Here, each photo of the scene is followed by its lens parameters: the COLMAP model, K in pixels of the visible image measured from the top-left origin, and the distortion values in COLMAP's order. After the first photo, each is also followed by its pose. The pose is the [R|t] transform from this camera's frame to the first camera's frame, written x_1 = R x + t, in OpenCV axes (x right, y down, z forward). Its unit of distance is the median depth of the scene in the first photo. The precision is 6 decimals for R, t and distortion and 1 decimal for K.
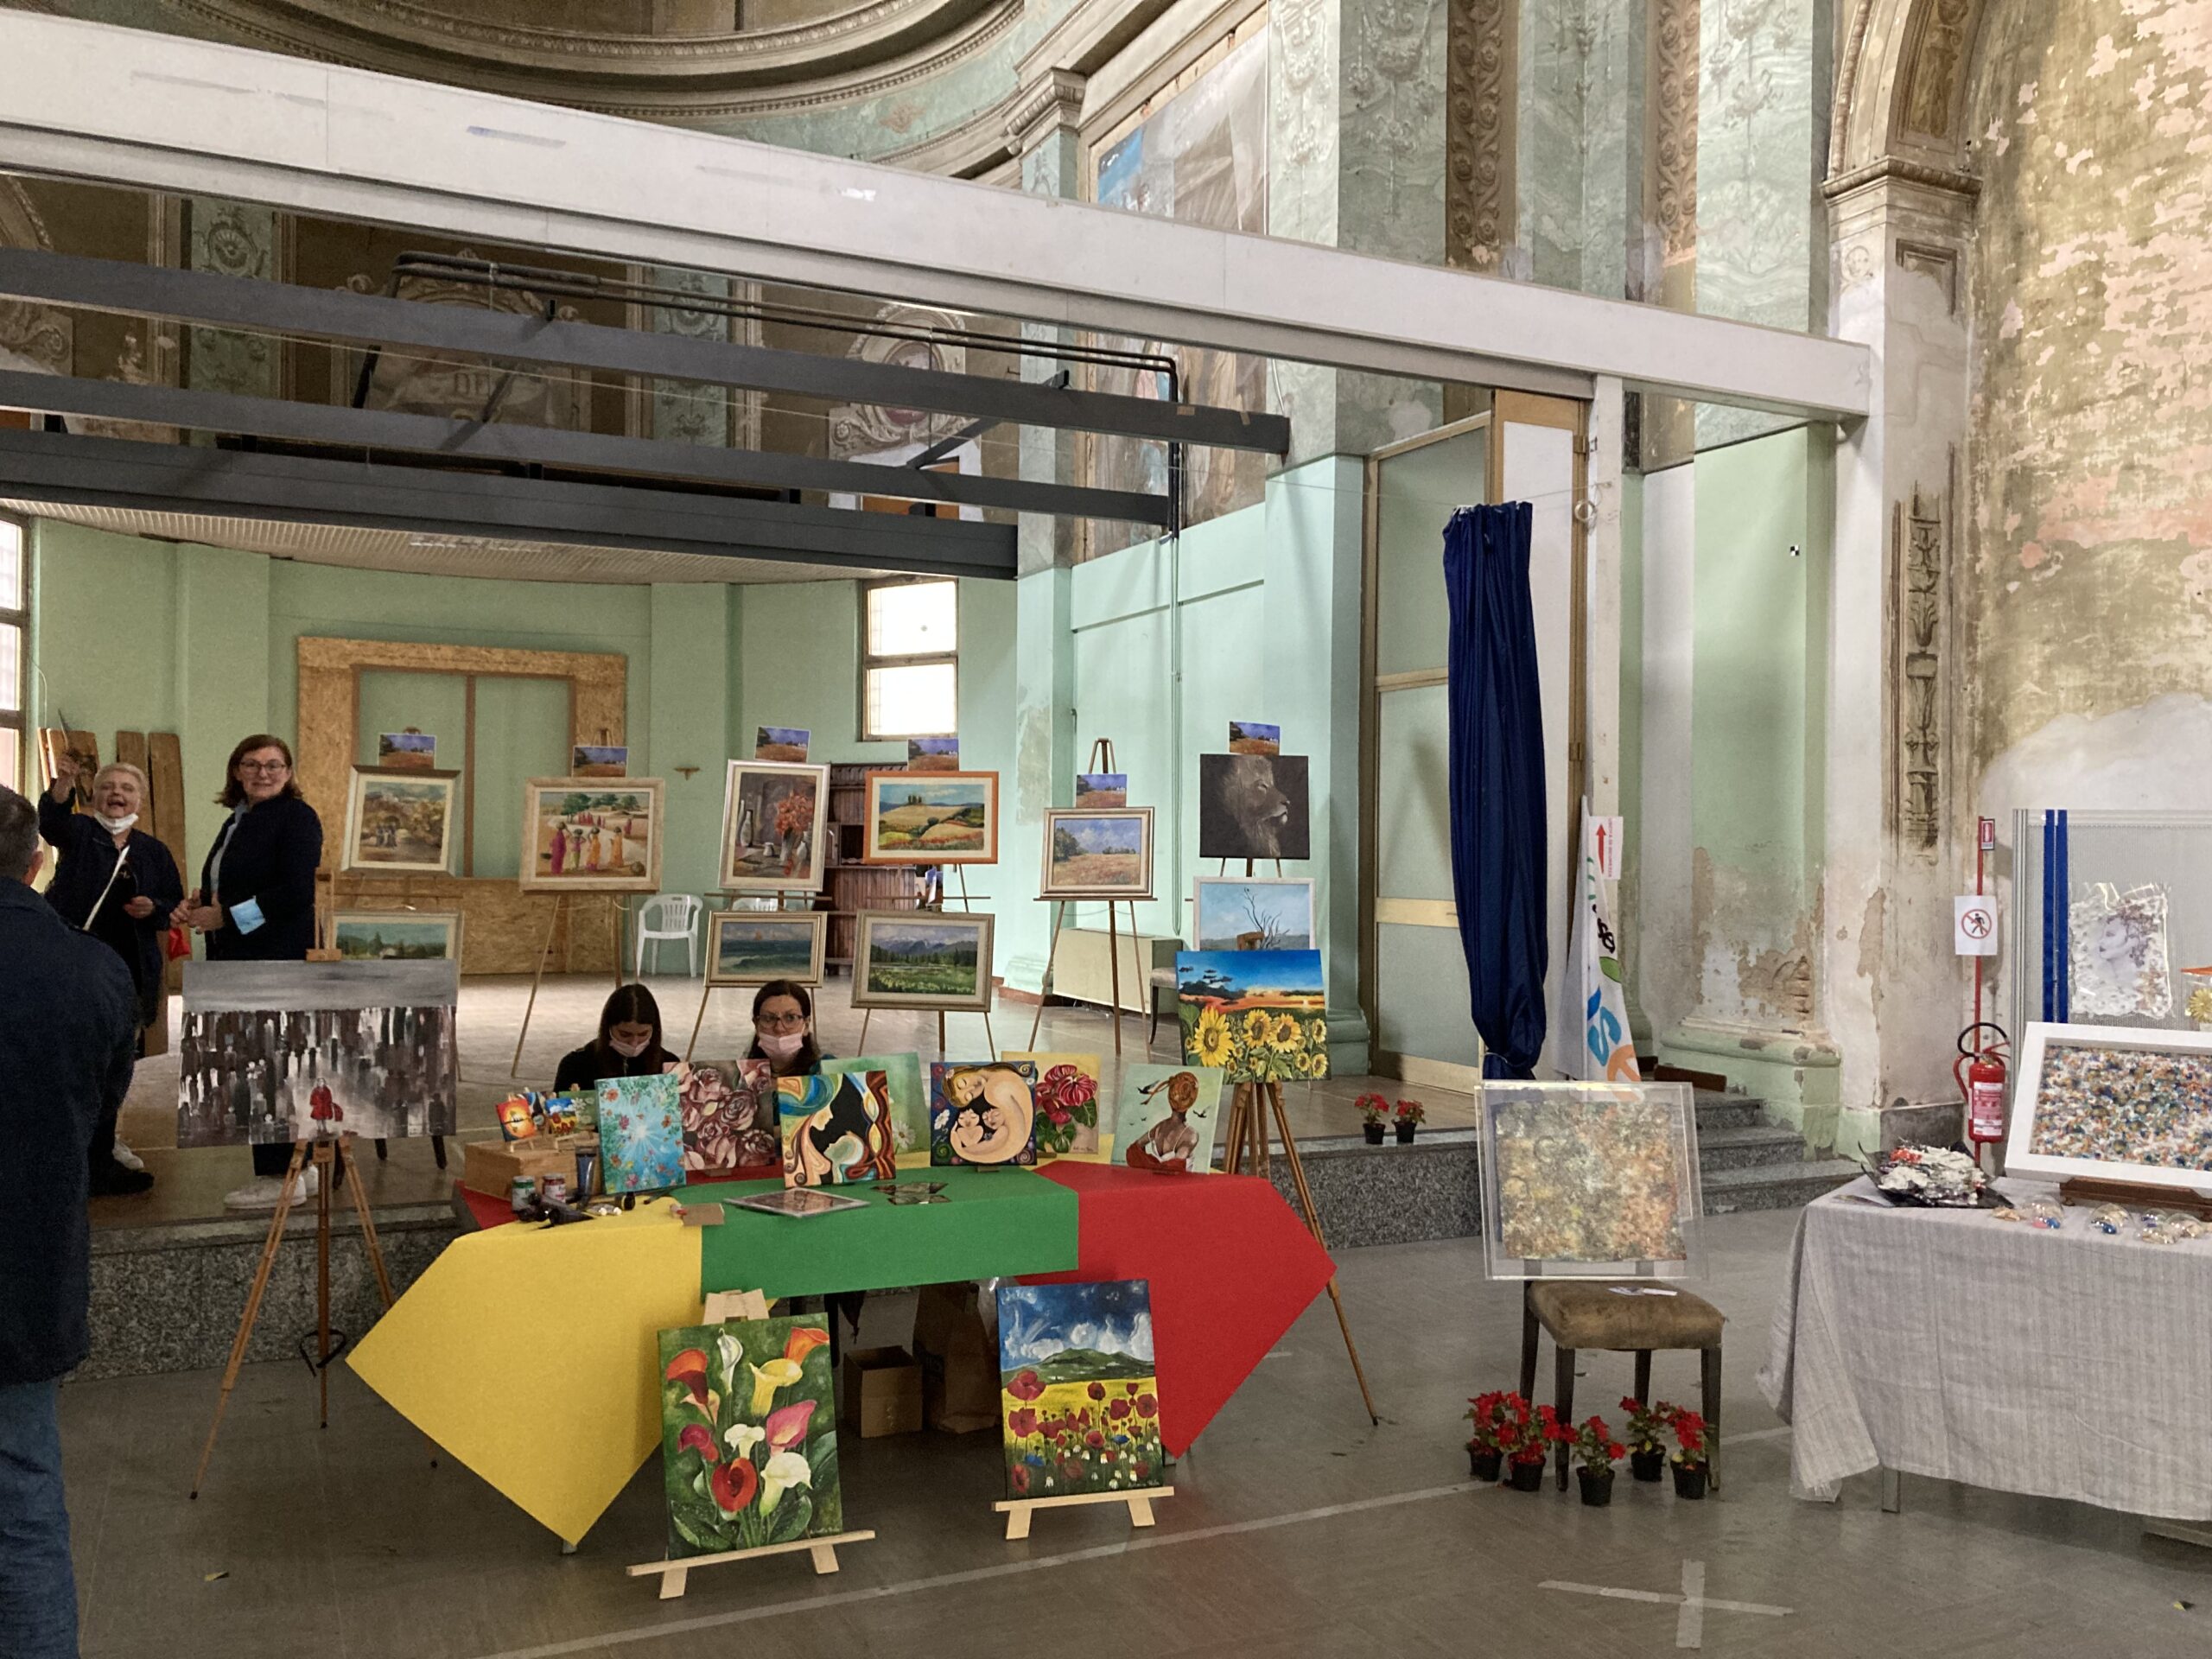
lens RADIAL K [[1771.5, 0, 1024.8], [0, 1771.5, 832.0], [0, 0, 1]] dist [0.011489, 0.004136]
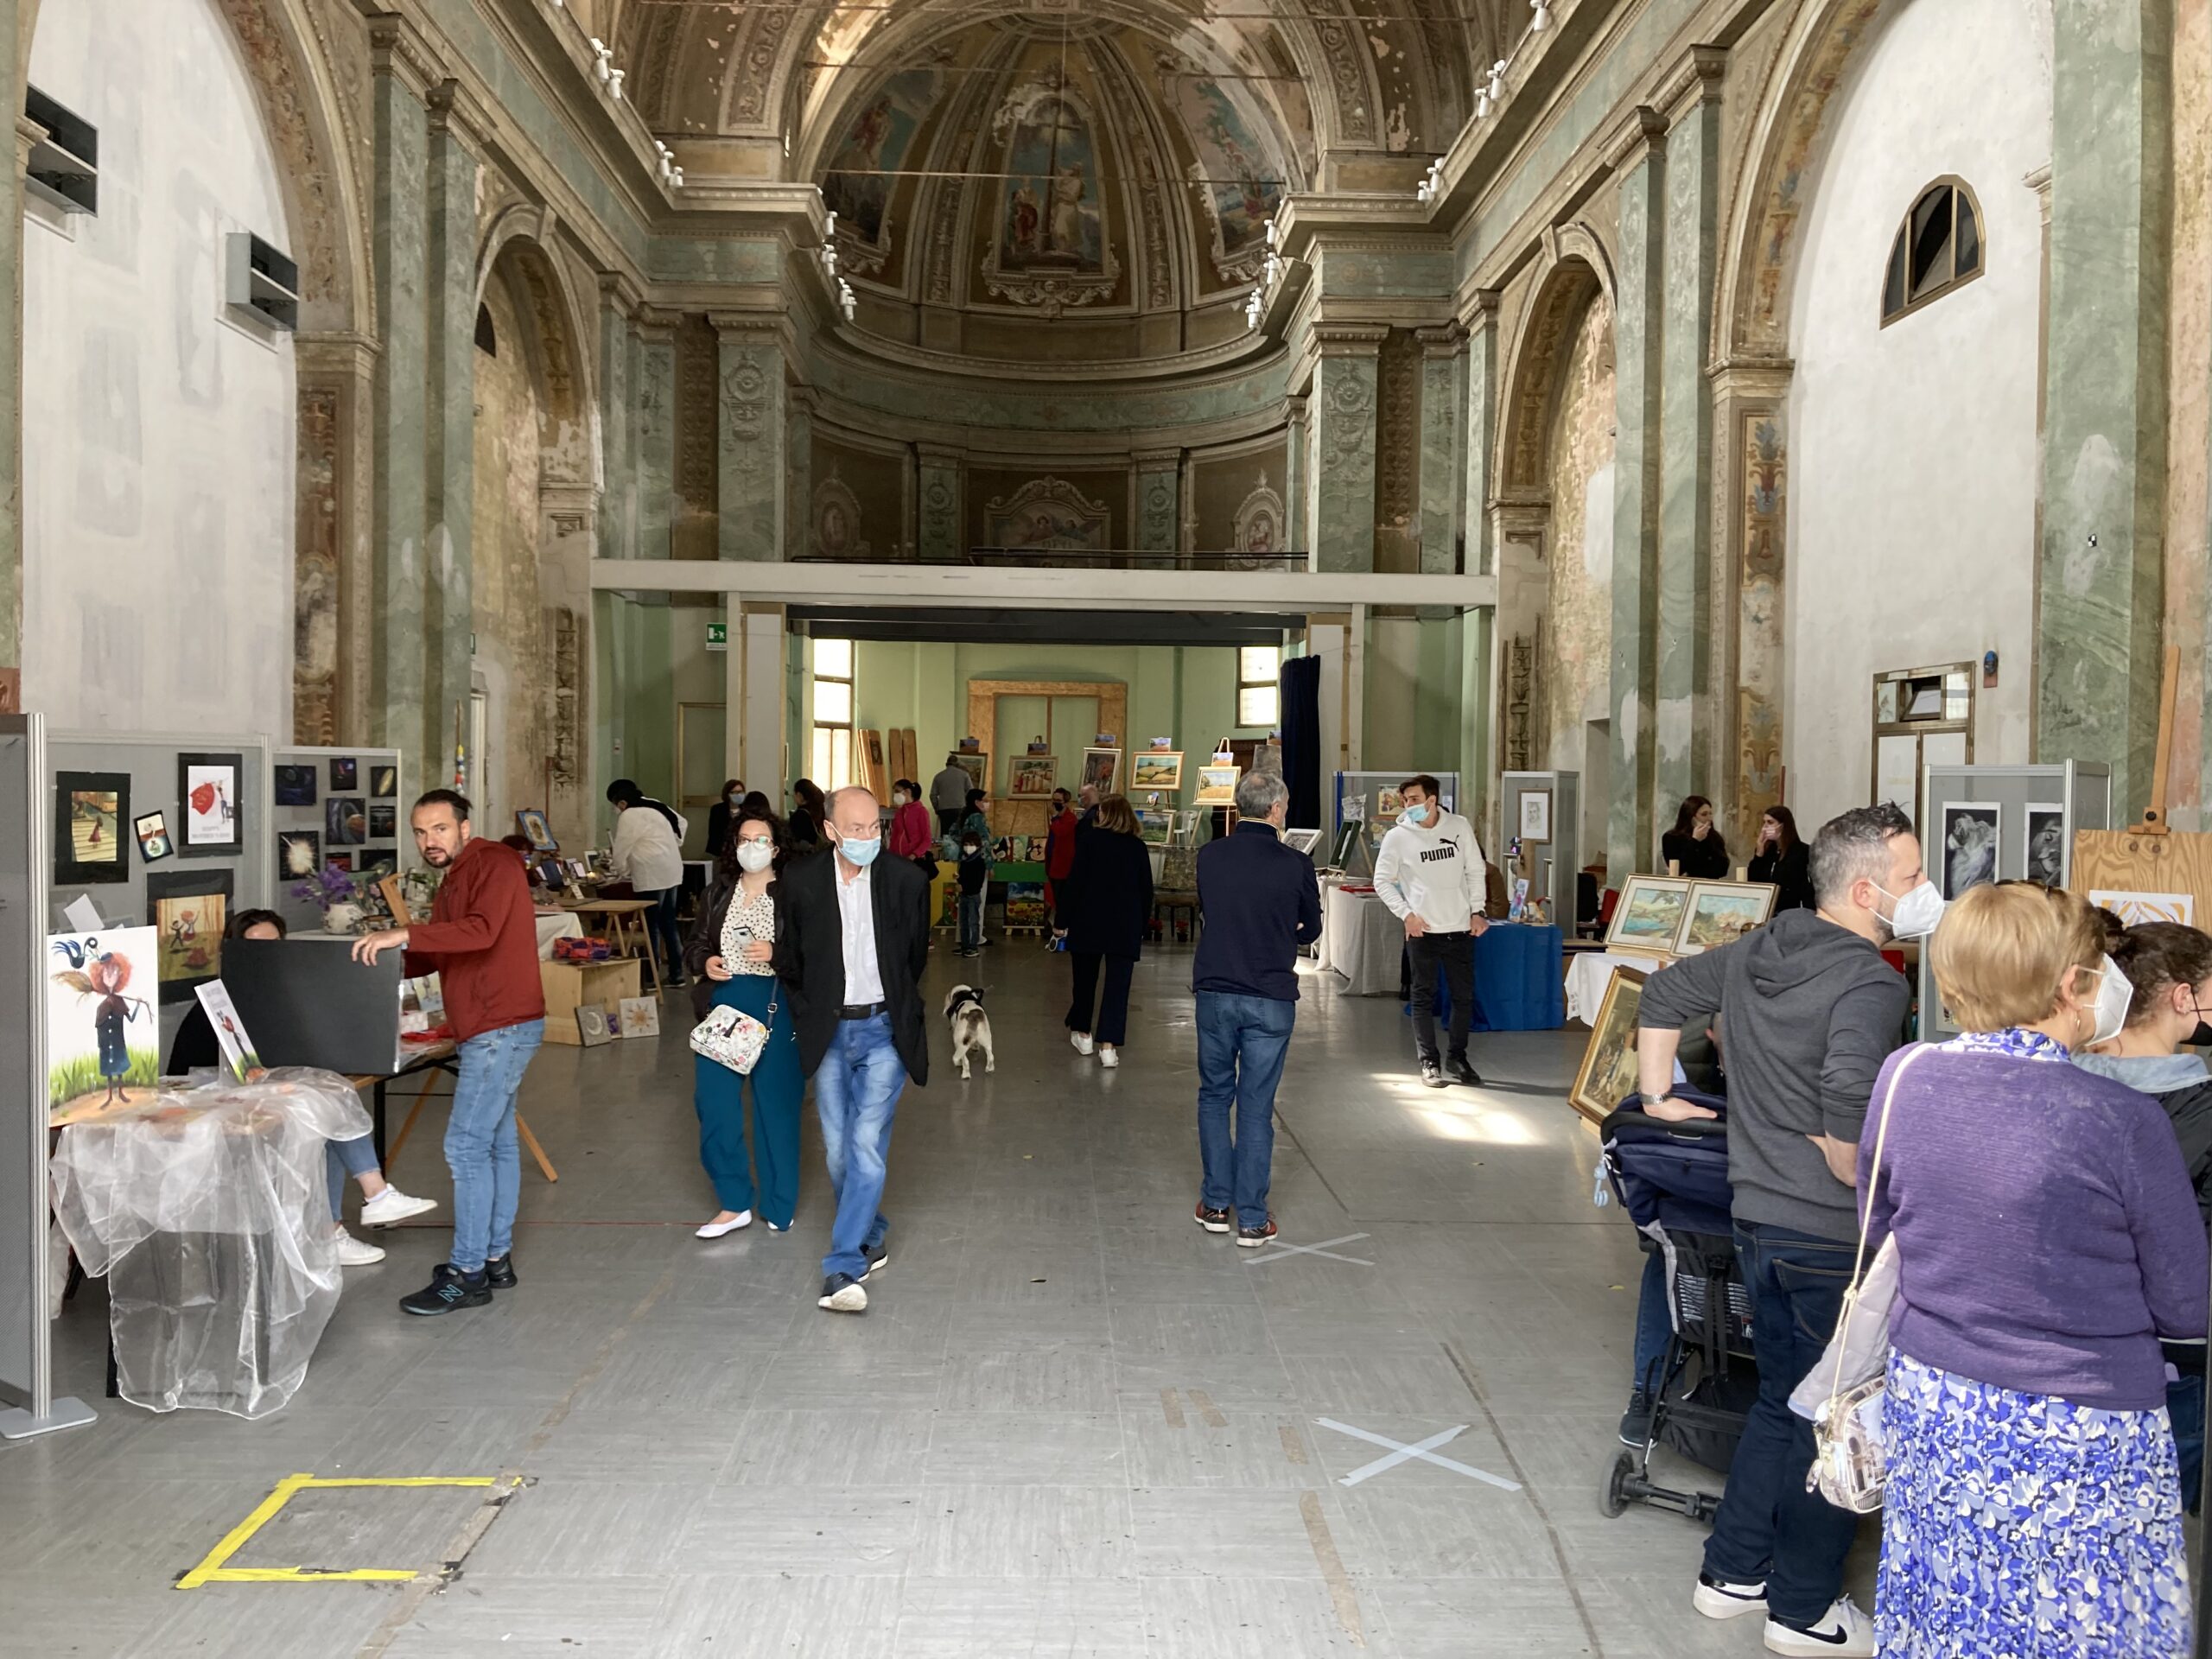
lens RADIAL K [[1850.1, 0, 1106.0], [0, 1850.1, 829.5], [0, 0, 1]] dist [0.032984, -0.104264]
pose [[0.916808, 0.012612, -0.399129, 0.988180], [0.000367, 0.999474, 0.032423, -0.011155], [0.399328, -0.029872, 0.916321, -1.511153]]
